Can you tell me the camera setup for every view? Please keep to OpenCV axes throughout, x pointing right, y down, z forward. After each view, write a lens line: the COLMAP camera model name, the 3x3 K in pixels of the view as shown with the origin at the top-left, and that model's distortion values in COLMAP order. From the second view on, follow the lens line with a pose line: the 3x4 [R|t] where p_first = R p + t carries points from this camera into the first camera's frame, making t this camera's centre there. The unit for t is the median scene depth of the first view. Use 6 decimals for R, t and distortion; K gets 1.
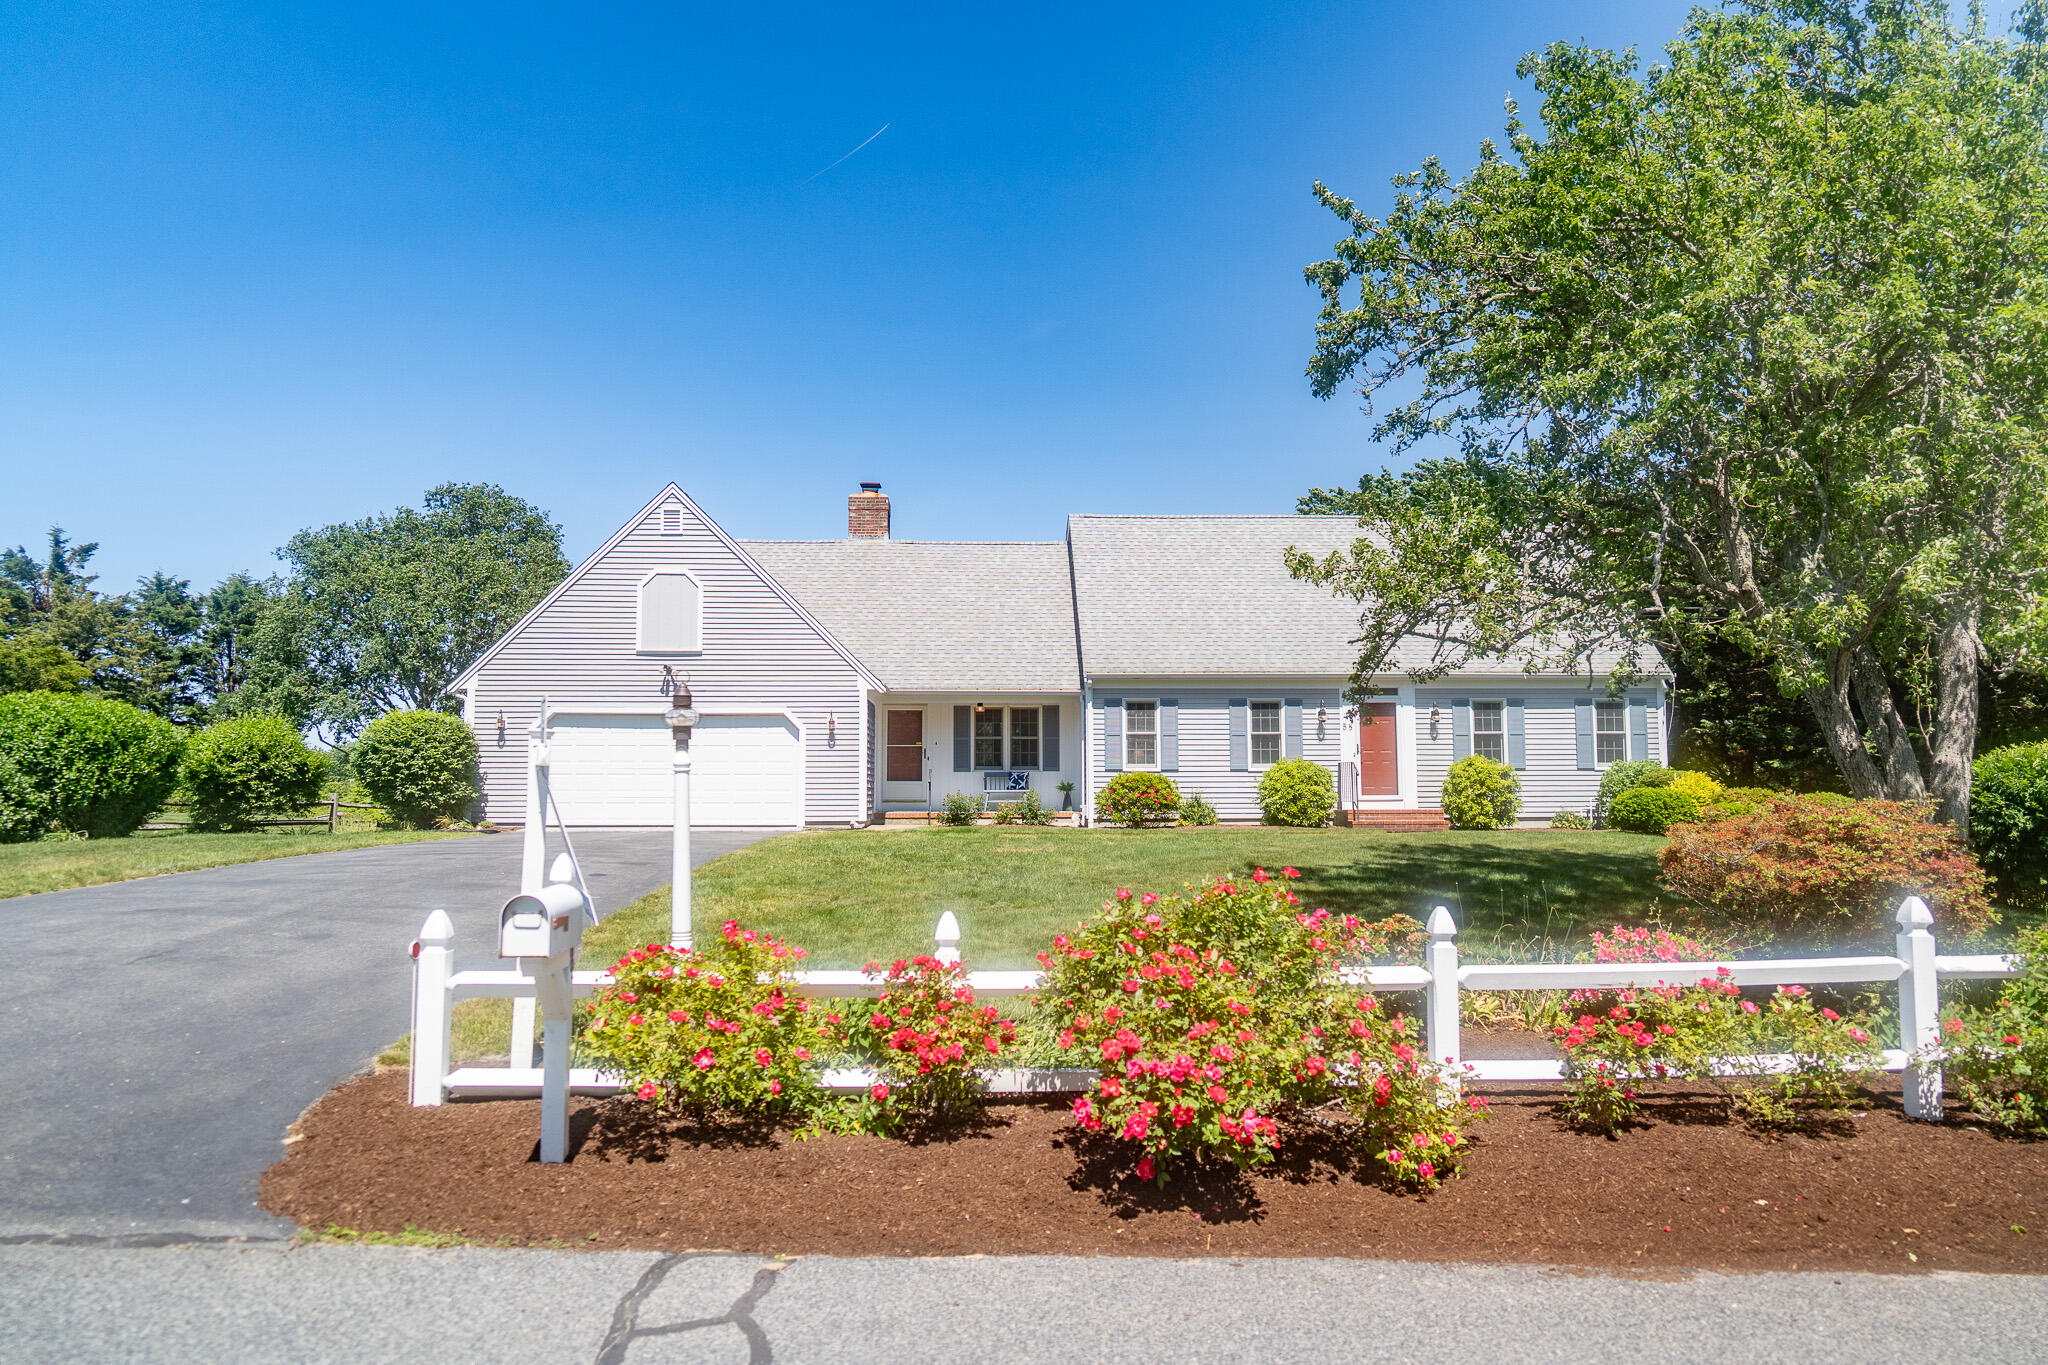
lens RADIAL K [[1351.9, 0, 1040.3], [0, 1351.9, 685.5], [0, 0, 1]] dist [-0.000055, 0.008826]
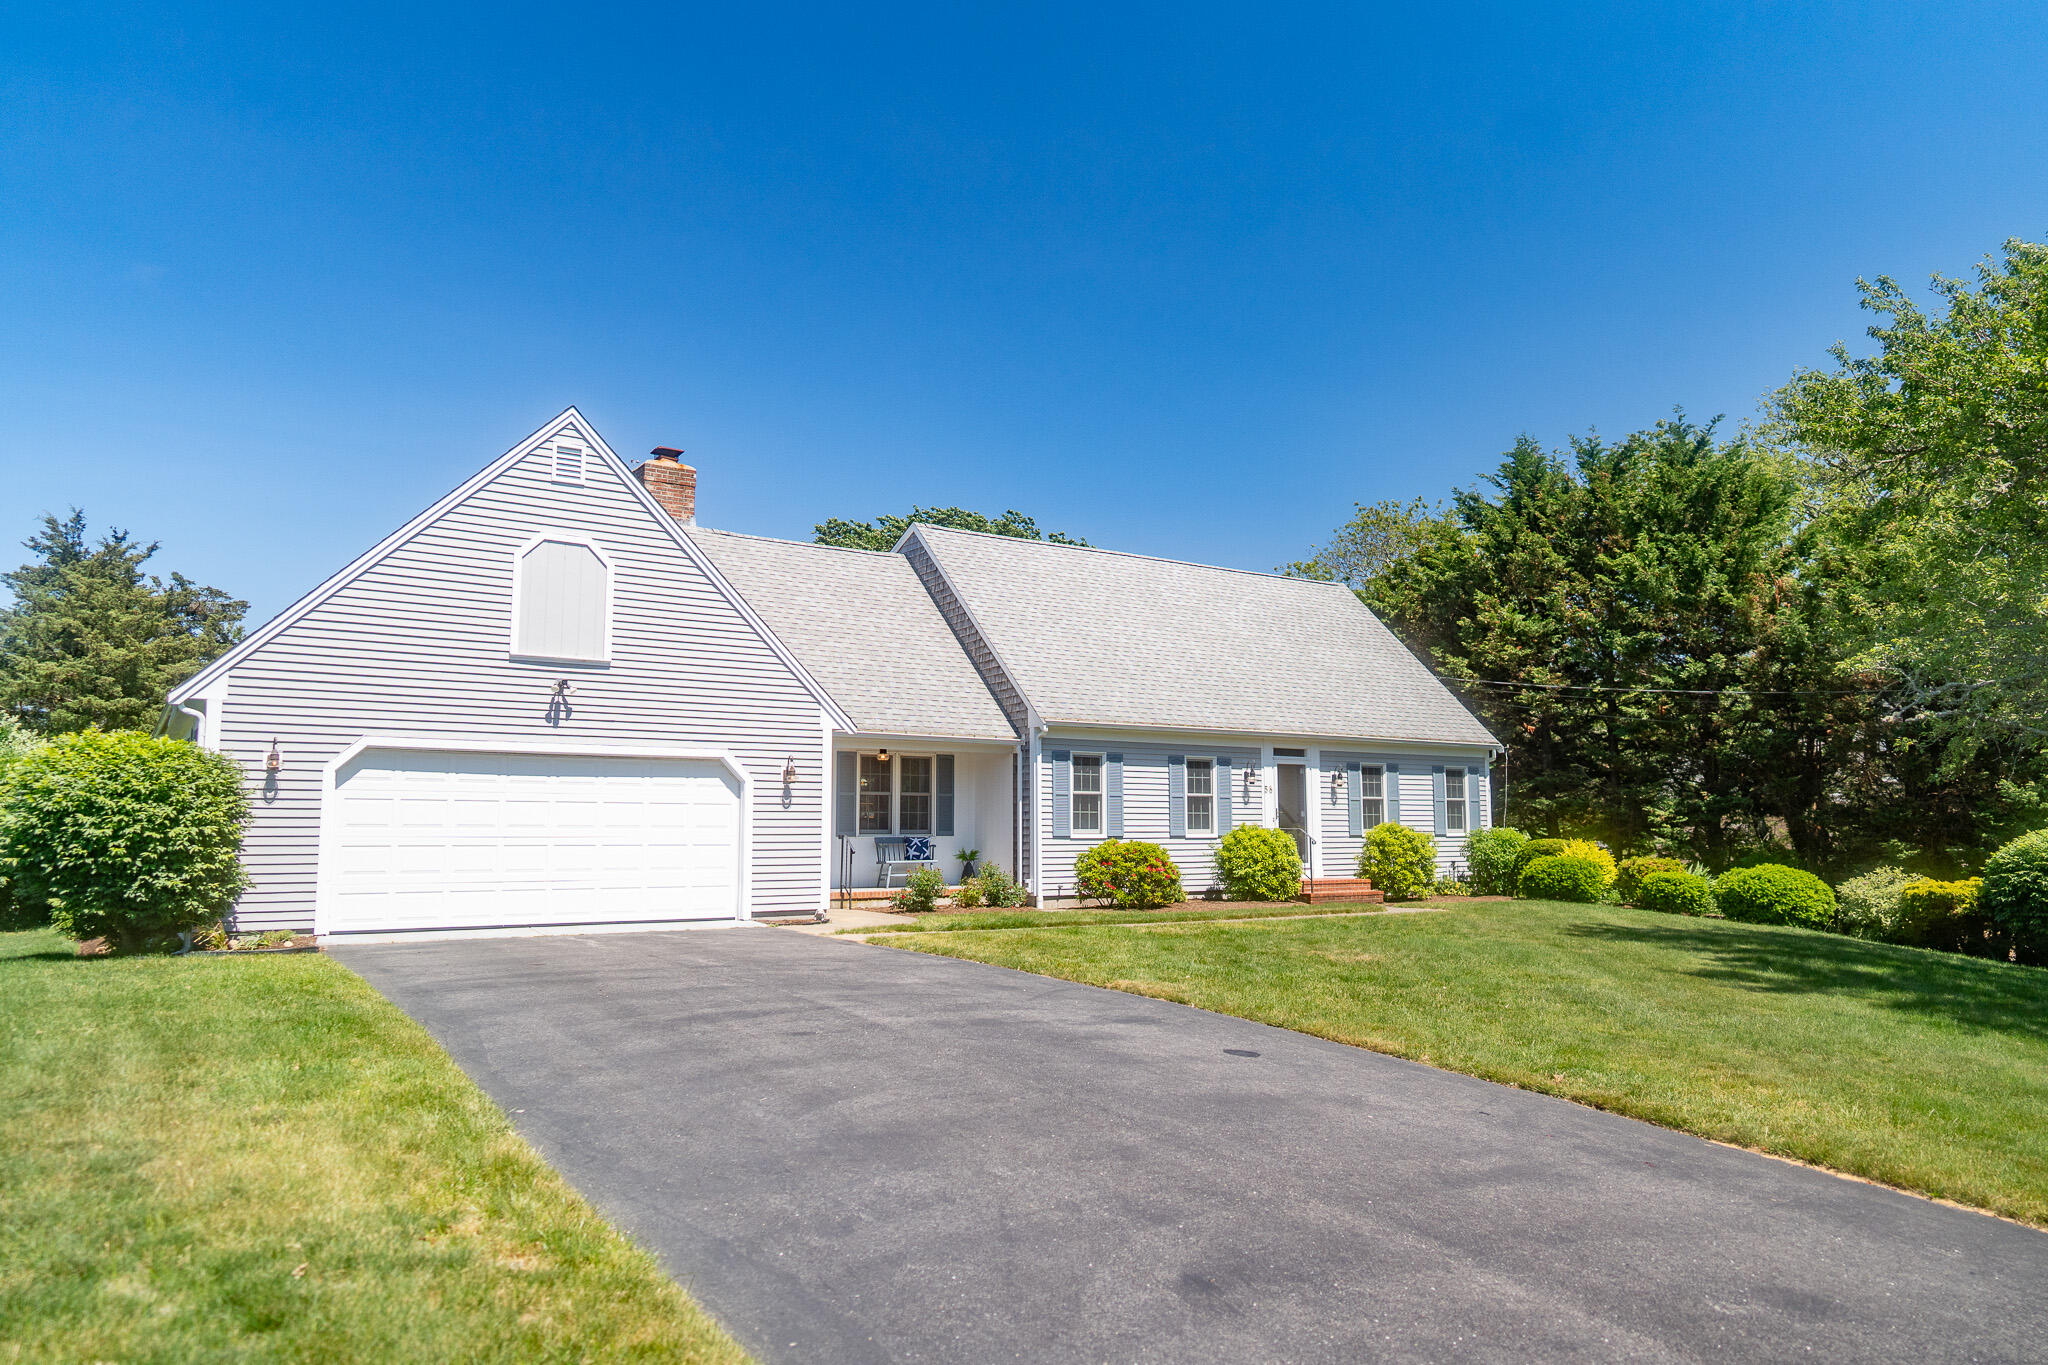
lens RADIAL K [[1351.9, 0, 1021.4], [0, 1351.9, 675.4], [0, 0, 1]] dist [-0.000055, 0.008826]
pose [[0.843564, 0.063239, 0.533293, -0.419957], [-0.045034, 0.997875, -0.047095, 0.003634], [-0.535138, 0.015711, 0.844619, 0.309749]]
